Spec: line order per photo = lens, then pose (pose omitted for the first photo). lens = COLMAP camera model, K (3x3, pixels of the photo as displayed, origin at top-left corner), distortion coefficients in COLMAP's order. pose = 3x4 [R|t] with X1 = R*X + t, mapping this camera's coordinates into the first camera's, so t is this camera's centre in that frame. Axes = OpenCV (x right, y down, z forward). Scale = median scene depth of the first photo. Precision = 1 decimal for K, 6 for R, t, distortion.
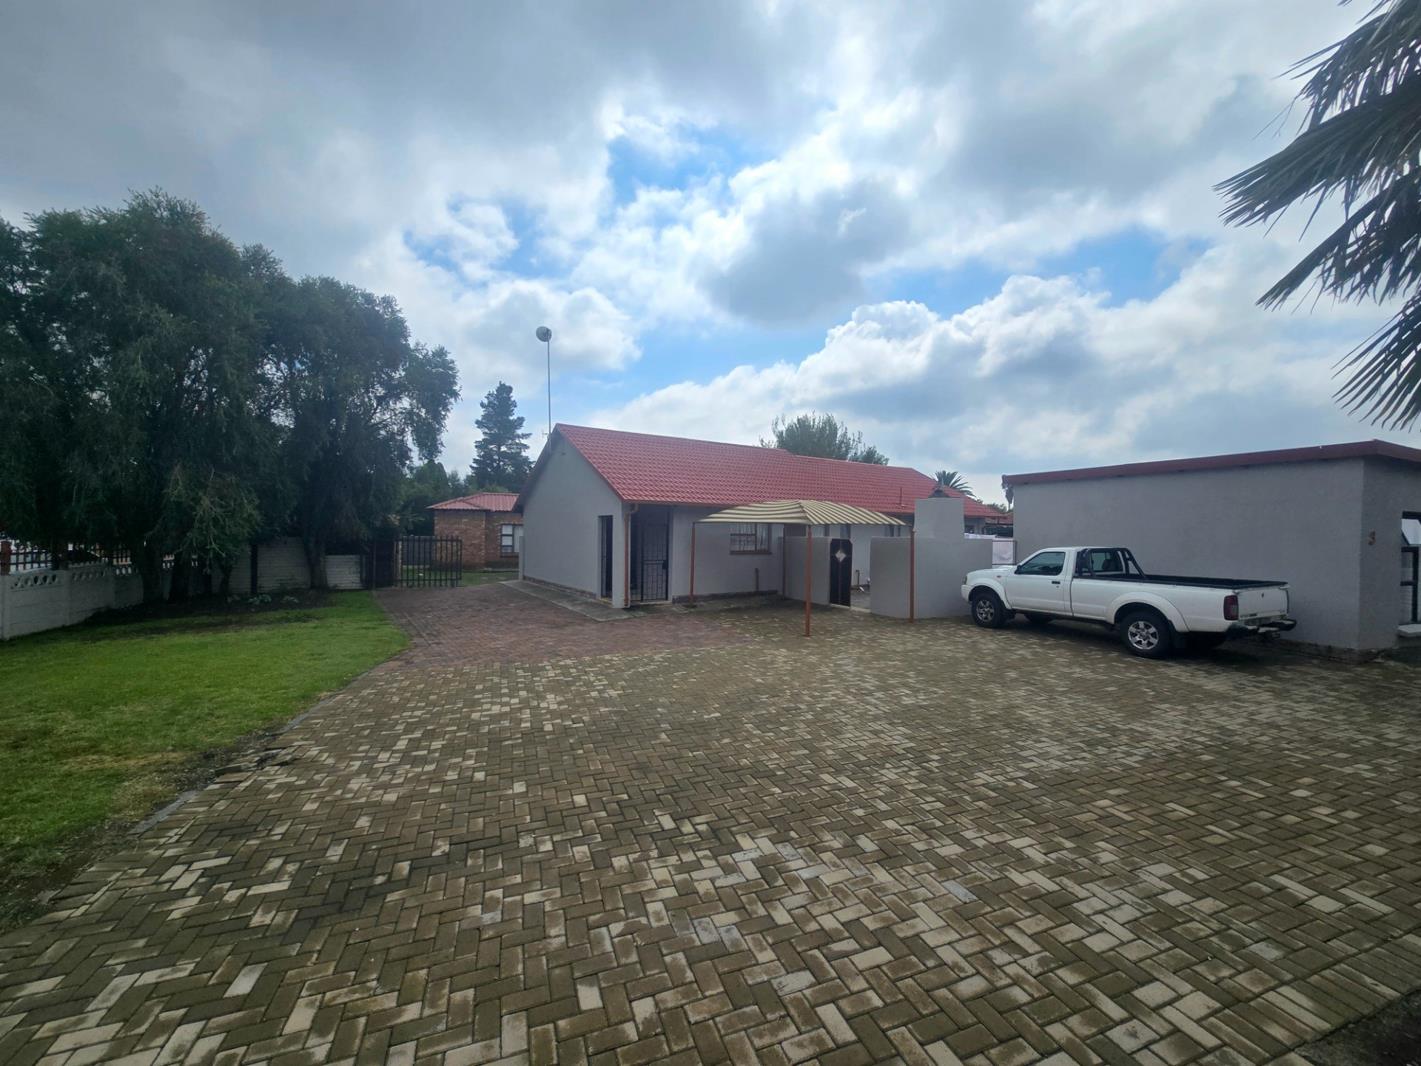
lens RADIAL K [[596.9, 0, 710.5], [0, 596.9, 533.0], [0, 0, 1]] dist [-0.002696, -0.000196]
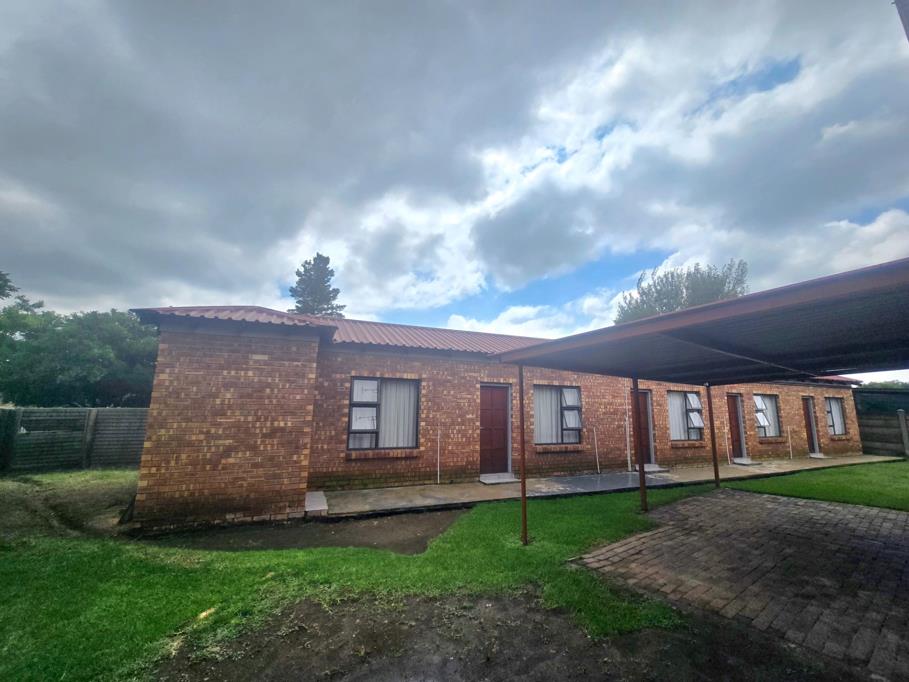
lens RADIAL K [[381.8, 0, 454.5], [0, 381.8, 341.0], [0, 0, 1]] dist [-0.002696, -0.000196]
pose [[0.998768, 0.003677, 0.049490, -0.159899], [0.005164, 0.984138, -0.177331, 0.003995], [-0.049357, 0.177368, 0.982906, 0.400774]]
